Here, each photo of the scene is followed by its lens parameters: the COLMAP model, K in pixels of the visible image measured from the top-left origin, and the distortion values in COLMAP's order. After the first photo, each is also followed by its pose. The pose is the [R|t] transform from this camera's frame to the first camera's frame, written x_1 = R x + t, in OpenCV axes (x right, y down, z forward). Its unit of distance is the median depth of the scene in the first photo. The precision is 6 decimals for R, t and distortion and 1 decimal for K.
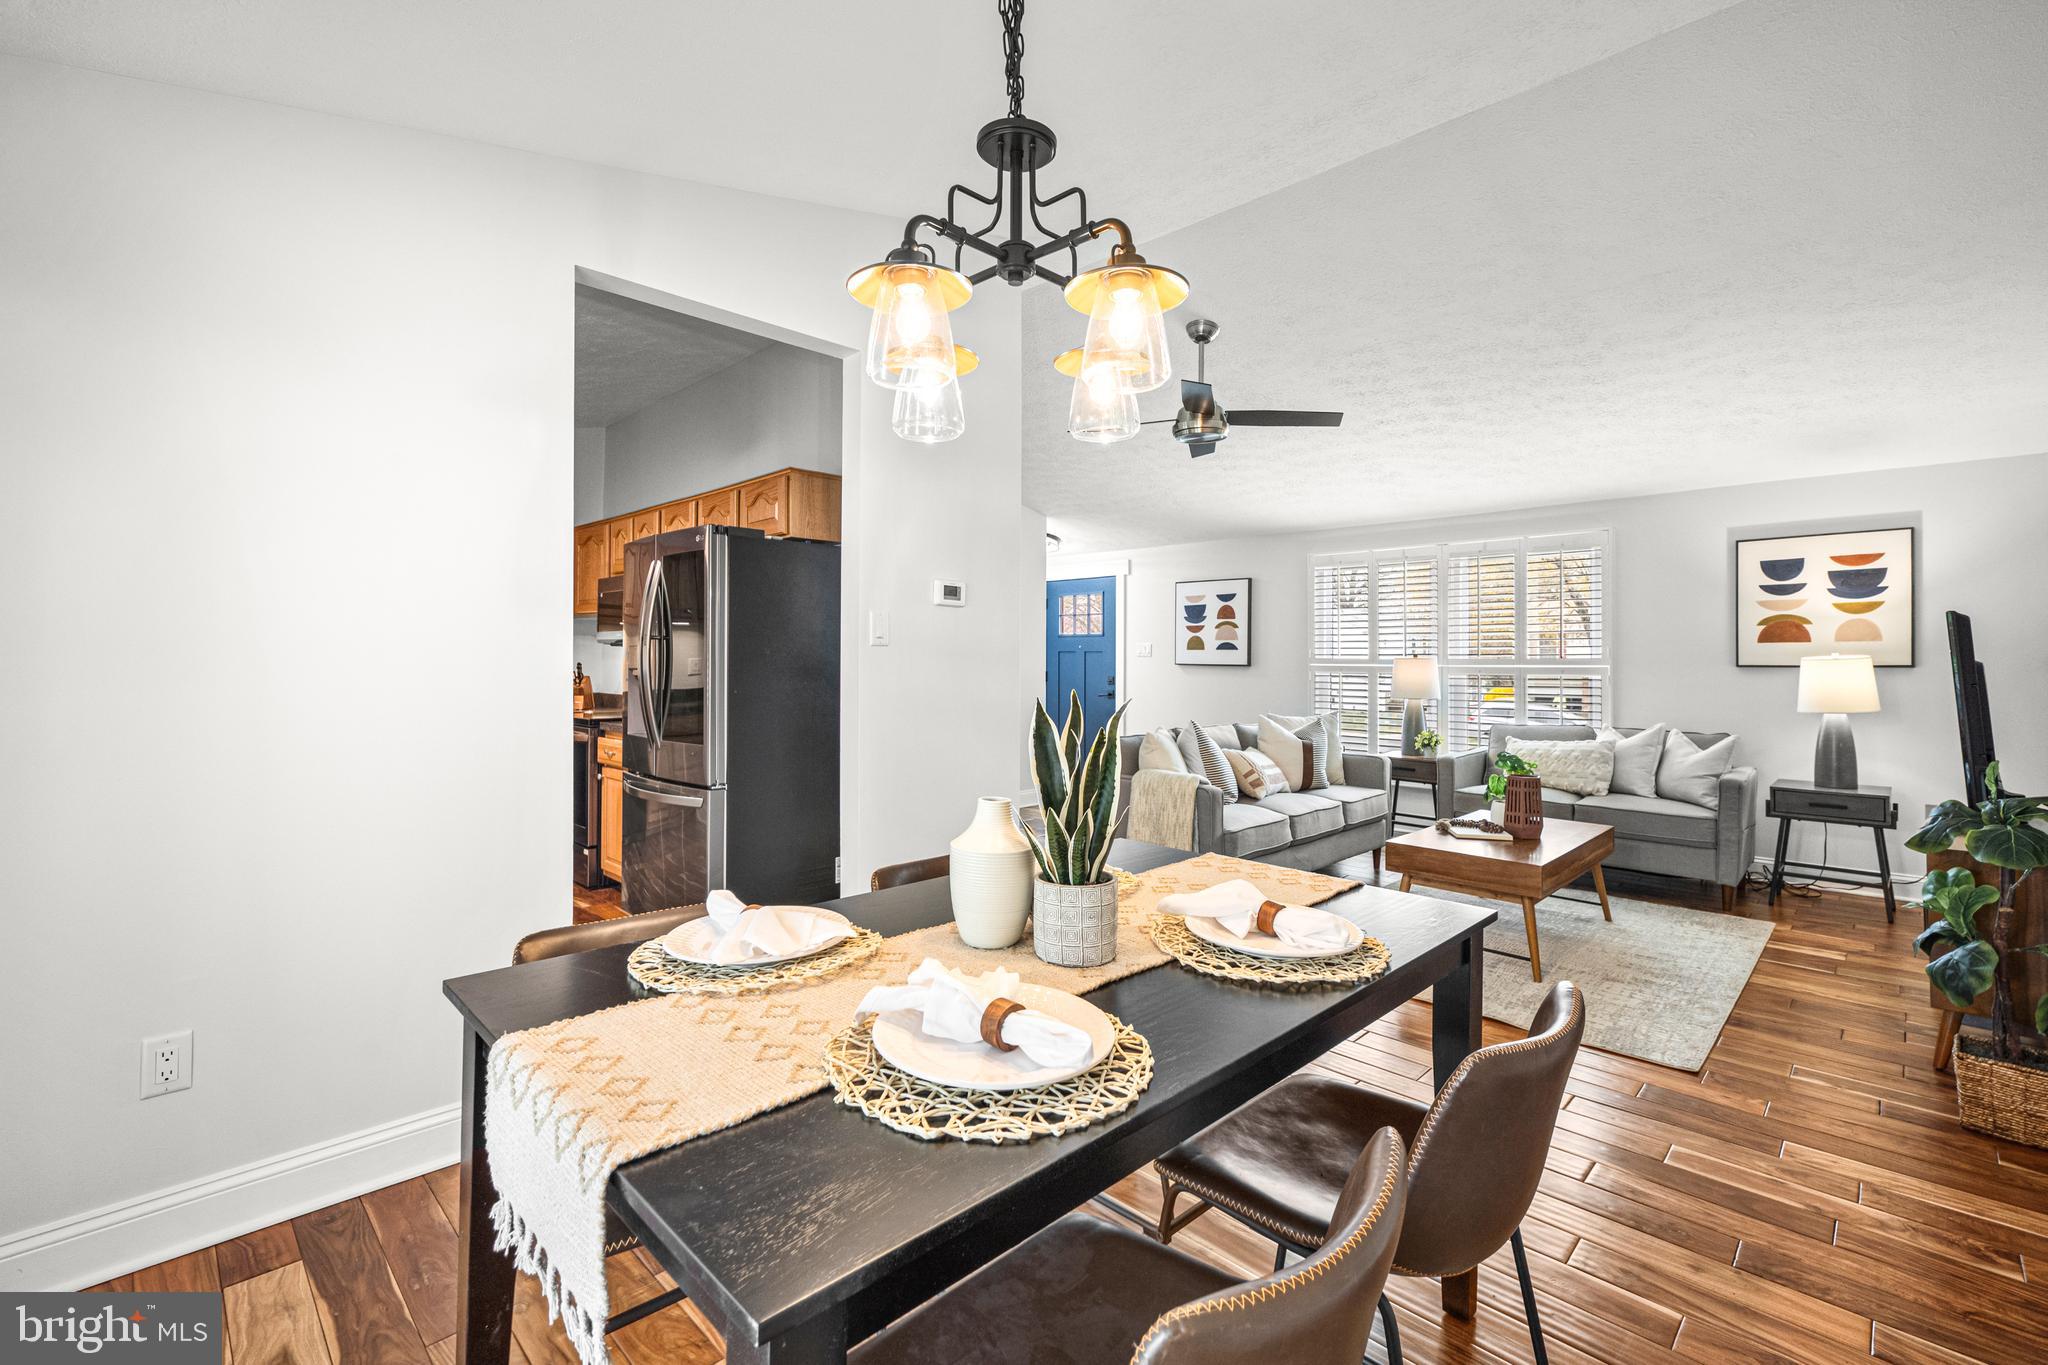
lens RADIAL K [[884.3, 0, 1025.7], [0, 884.3, 660.5], [0, 0, 1]] dist [-0.004849, 0.000322]
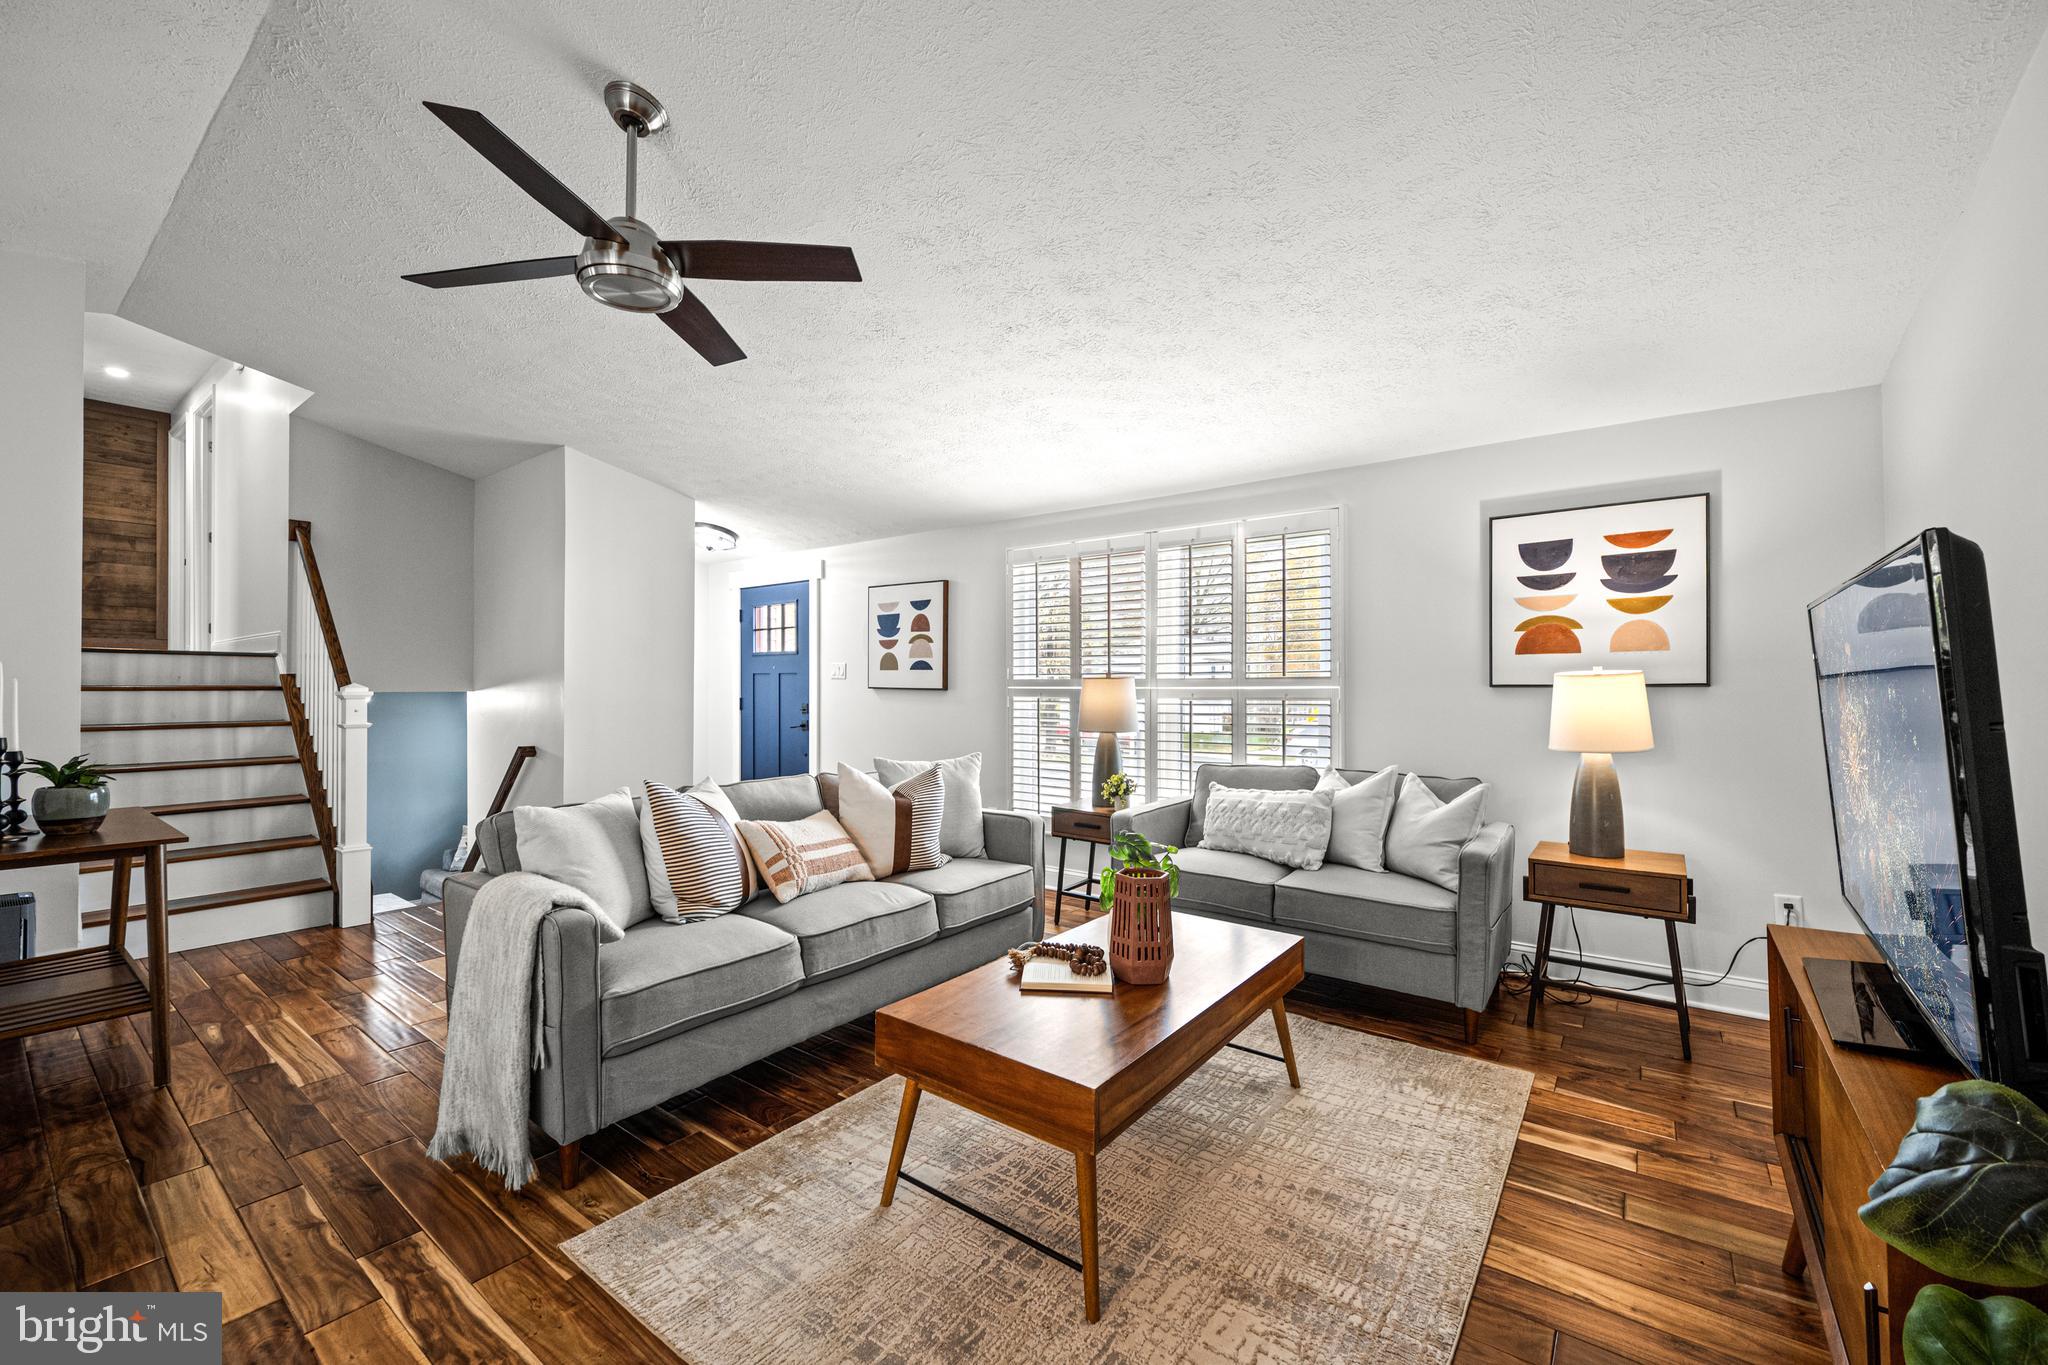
lens RADIAL K [[816.0, 0, 1026.7], [0, 816.0, 692.1], [0, 0, 1]] dist [-0.001891, -0.000430]
pose [[0.990534, -0.005120, 0.137171, 0.336609], [0.004219, 0.999968, 0.006855, 0.005331], [-0.137202, -0.006212, 0.990524, 0.385710]]
